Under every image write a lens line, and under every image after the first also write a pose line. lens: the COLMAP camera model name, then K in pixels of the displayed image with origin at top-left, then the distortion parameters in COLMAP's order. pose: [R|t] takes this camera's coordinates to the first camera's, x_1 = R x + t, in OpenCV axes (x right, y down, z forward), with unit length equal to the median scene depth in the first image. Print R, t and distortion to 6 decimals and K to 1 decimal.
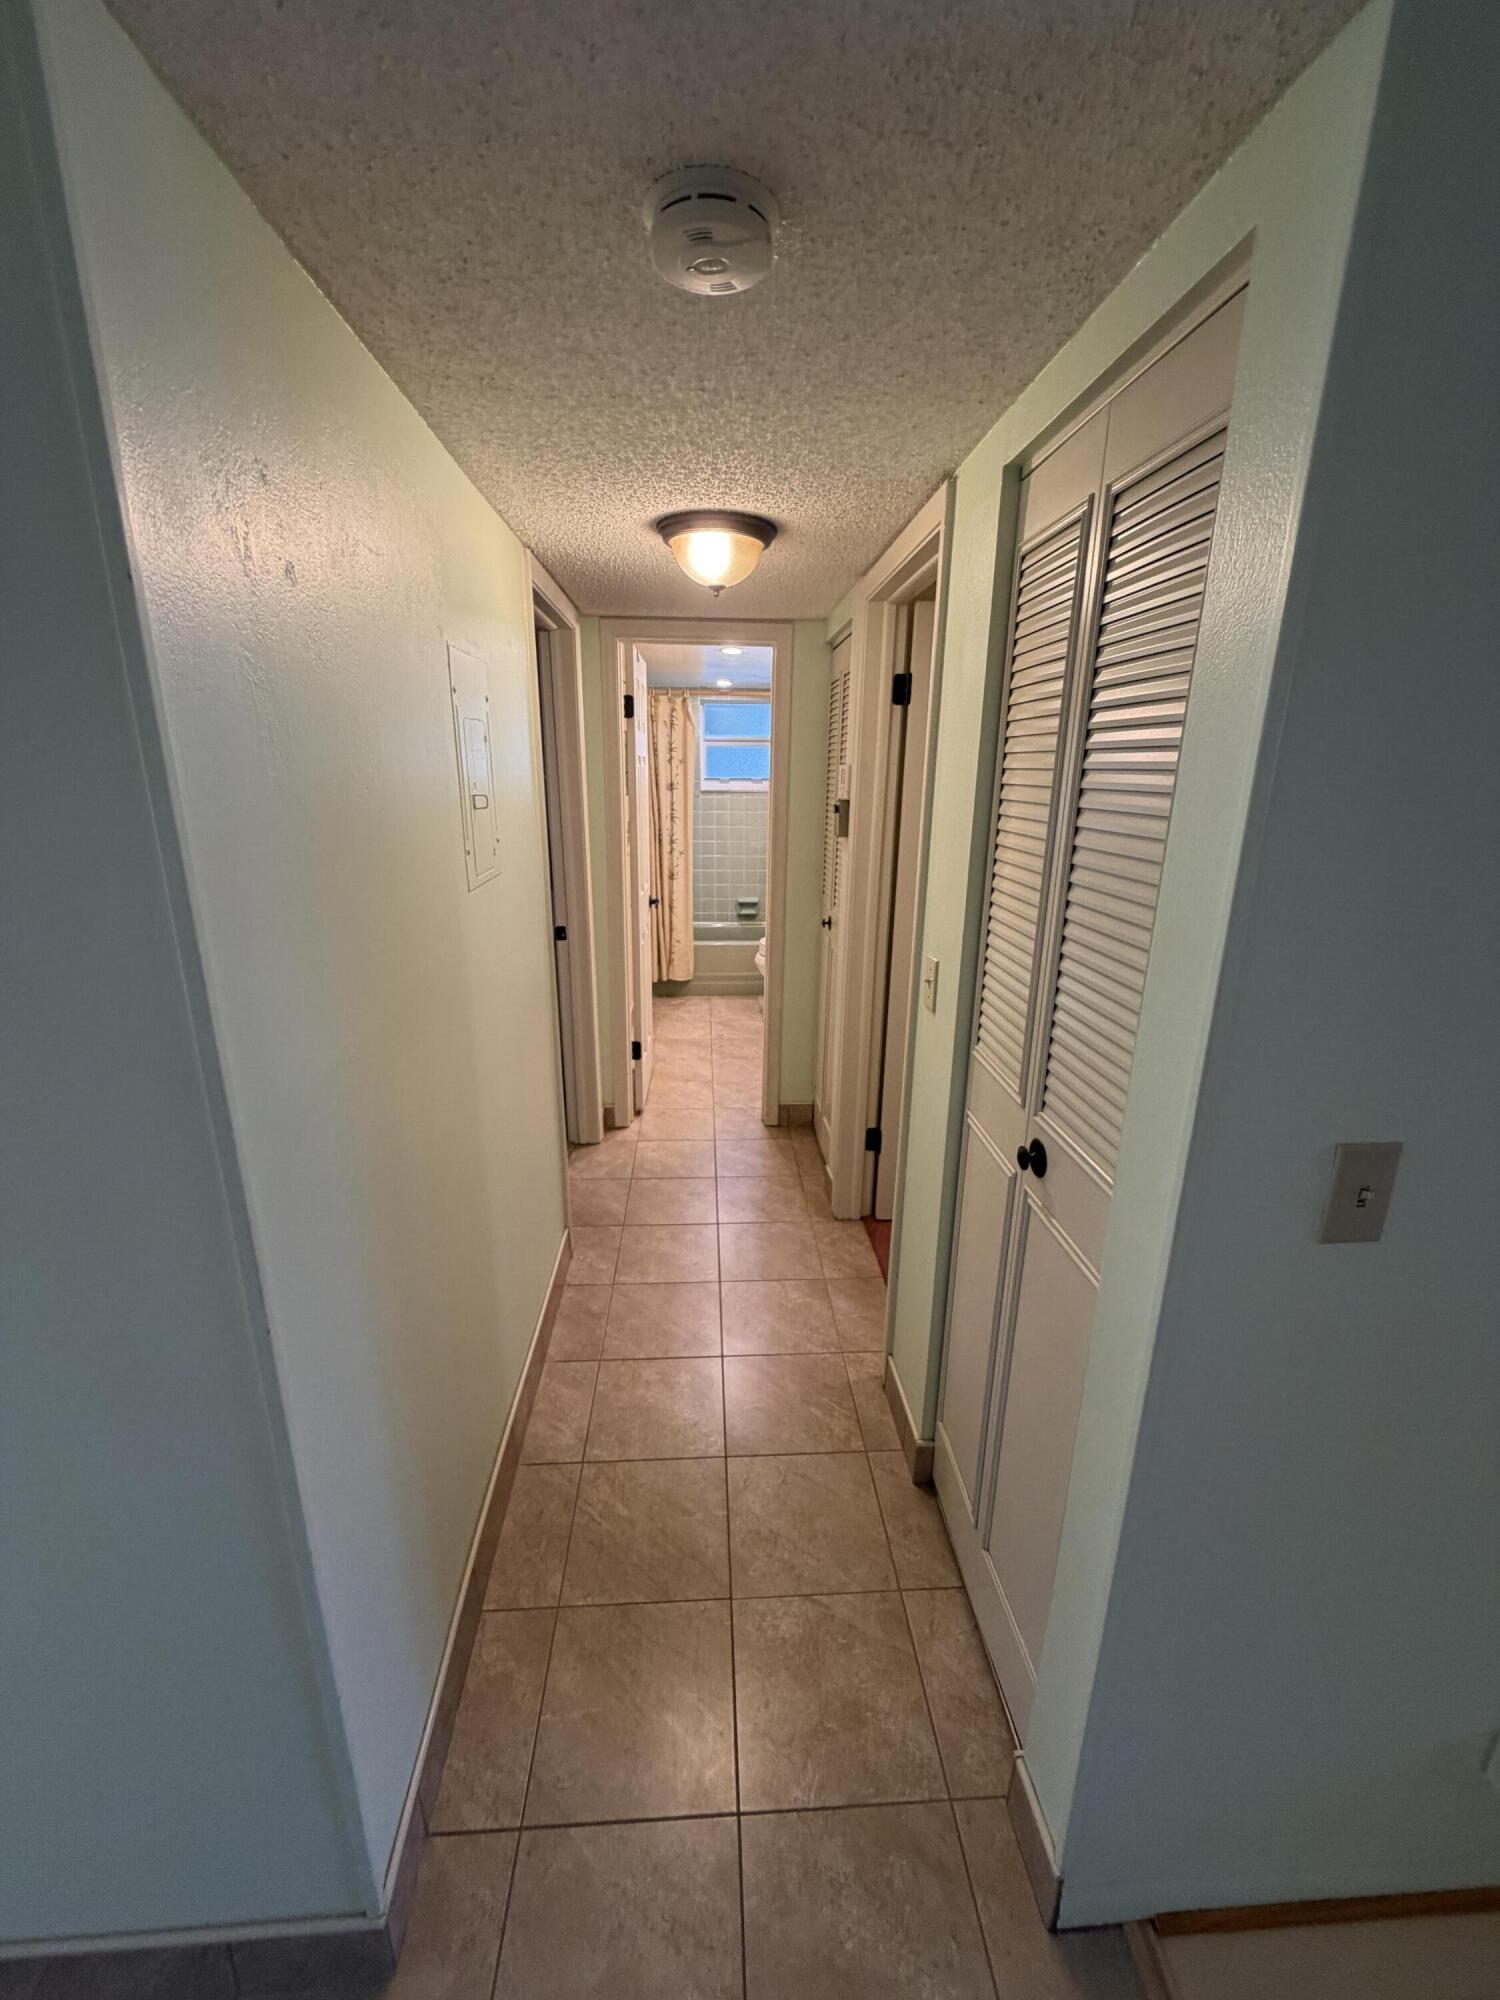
lens RADIAL K [[801.5, 0, 750.0], [0, 801.5, 1000.0], [0, 0, 1]] dist [-0.001110, -0.000029]
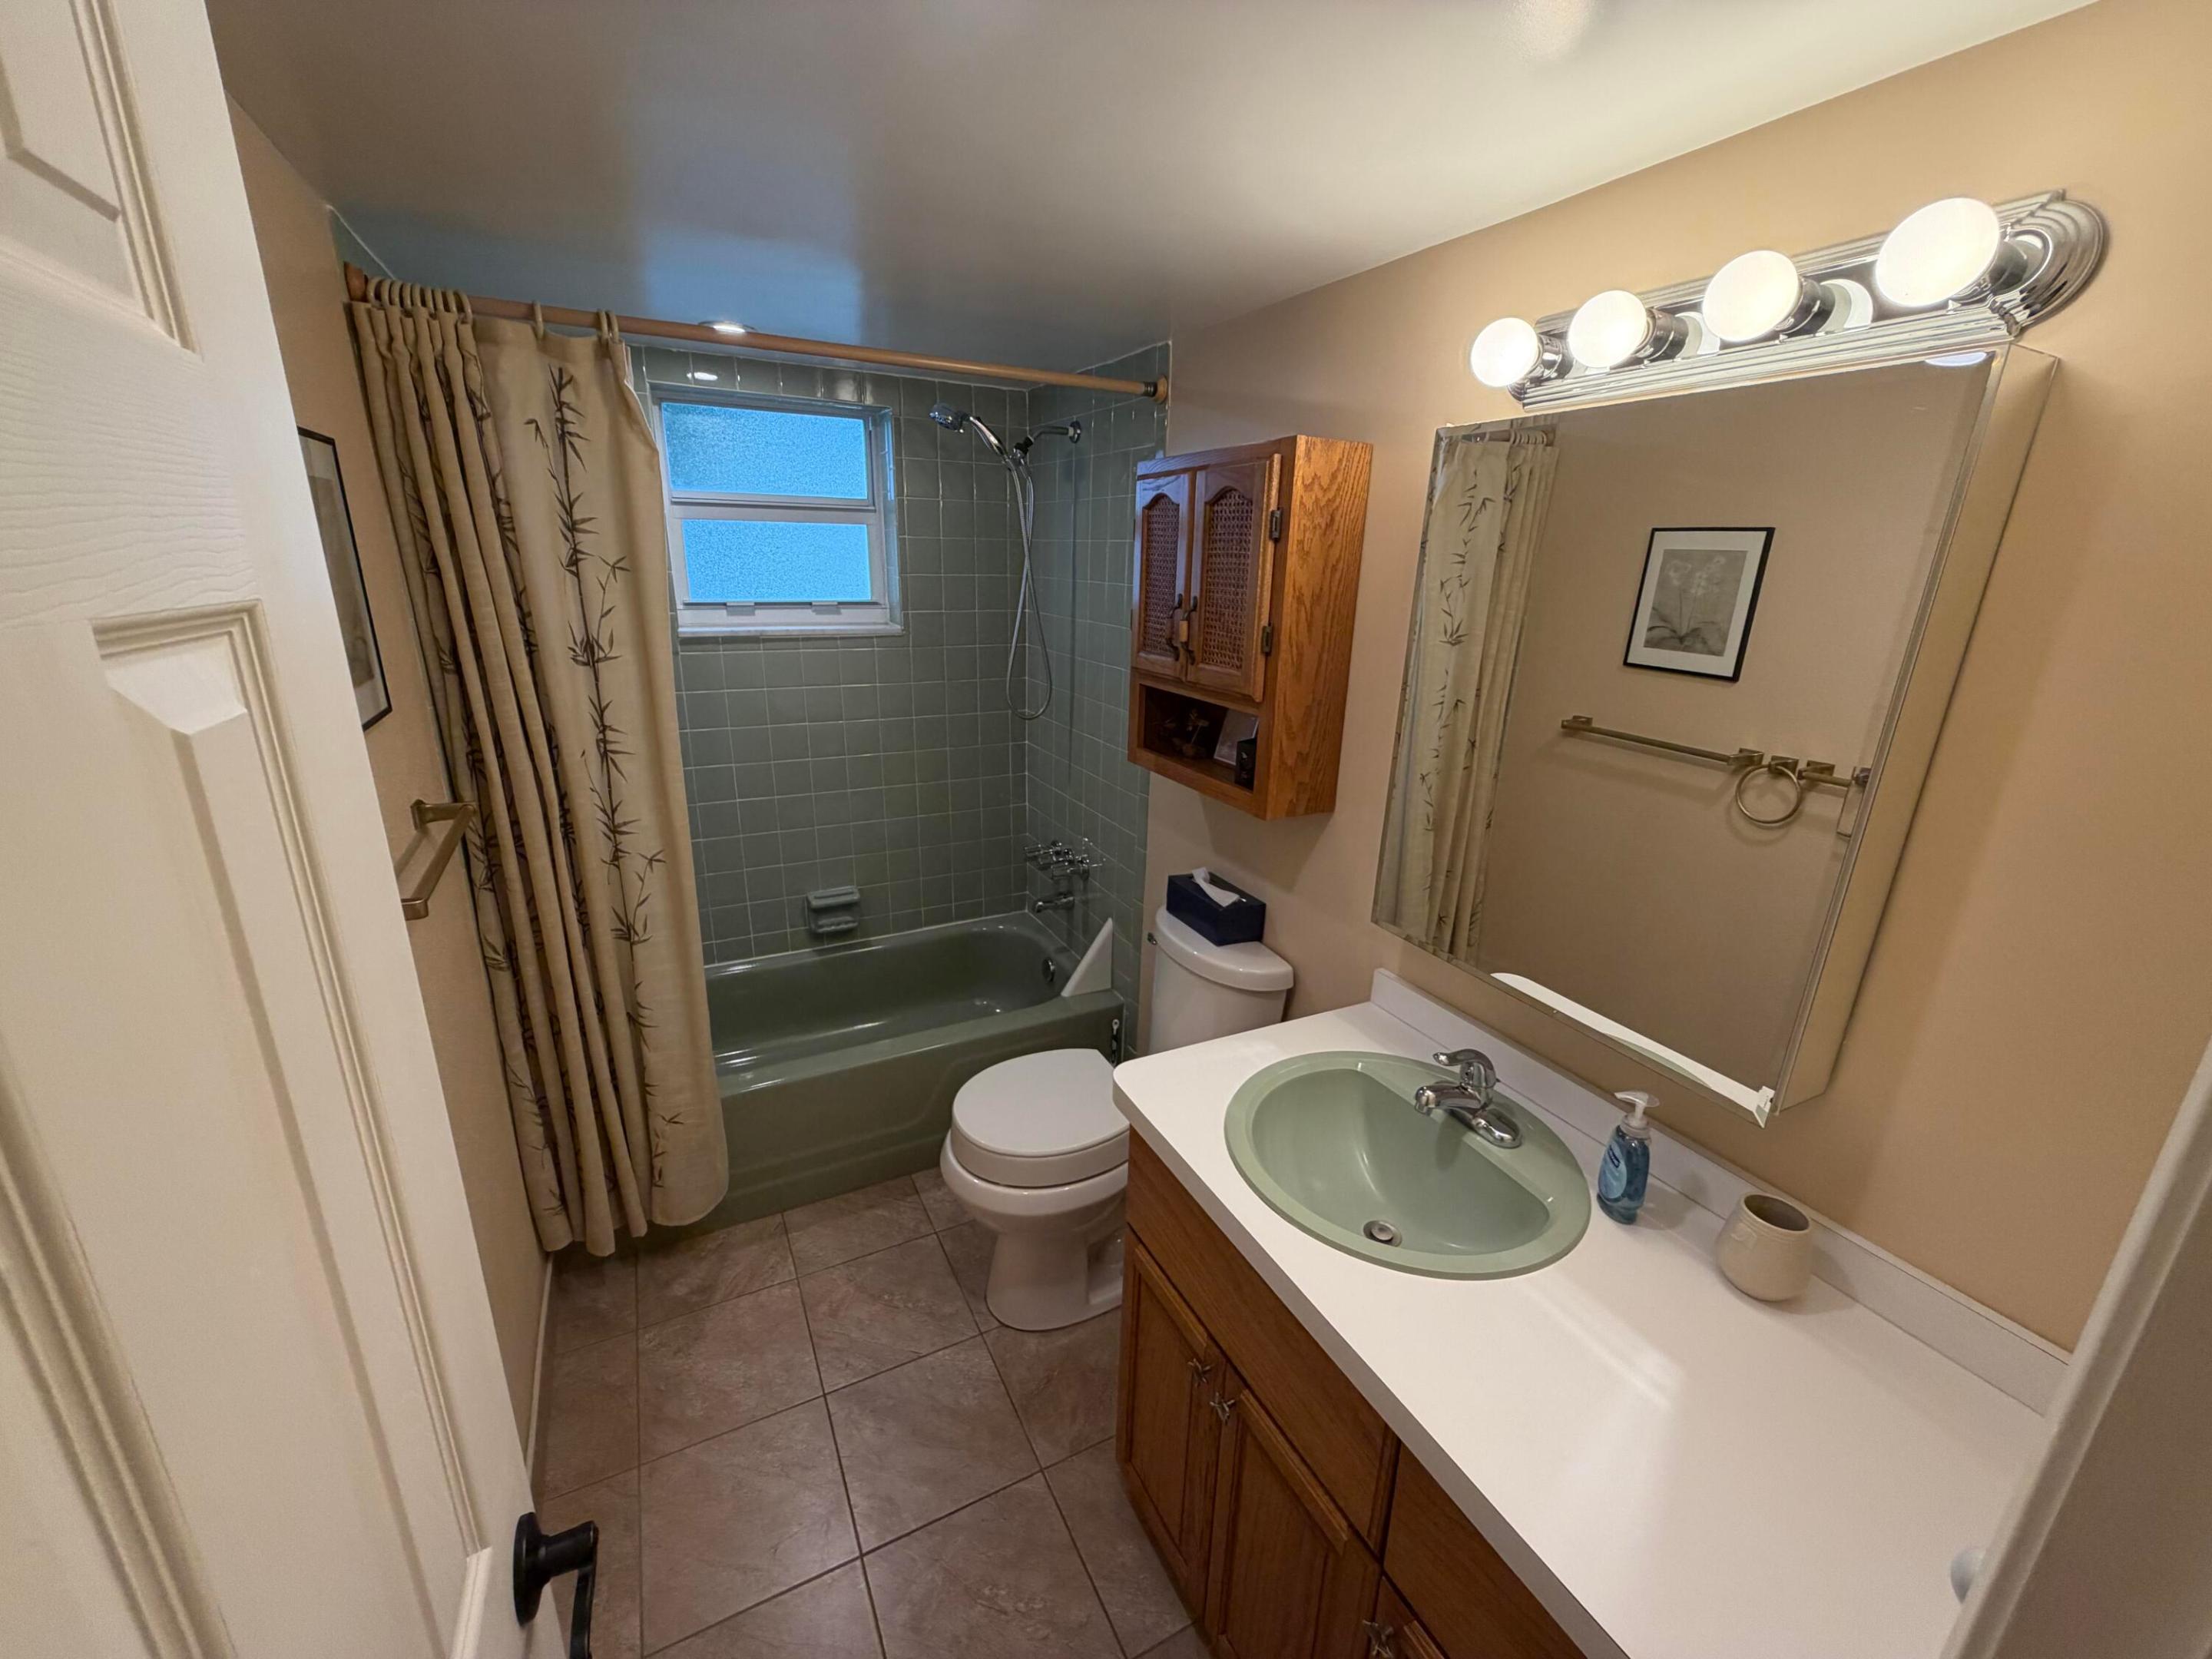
lens RADIAL K [[886.5, 0, 1106.0], [0, 886.5, 829.5], [0, 0, 1]] dist [-0.001110, -0.000029]
pose [[0.911903, -0.110580, 0.395227, -0.059969], [0.103572, 0.993853, 0.039098, -0.190790], [-0.397122, 0.005281, 0.917751, 0.614267]]
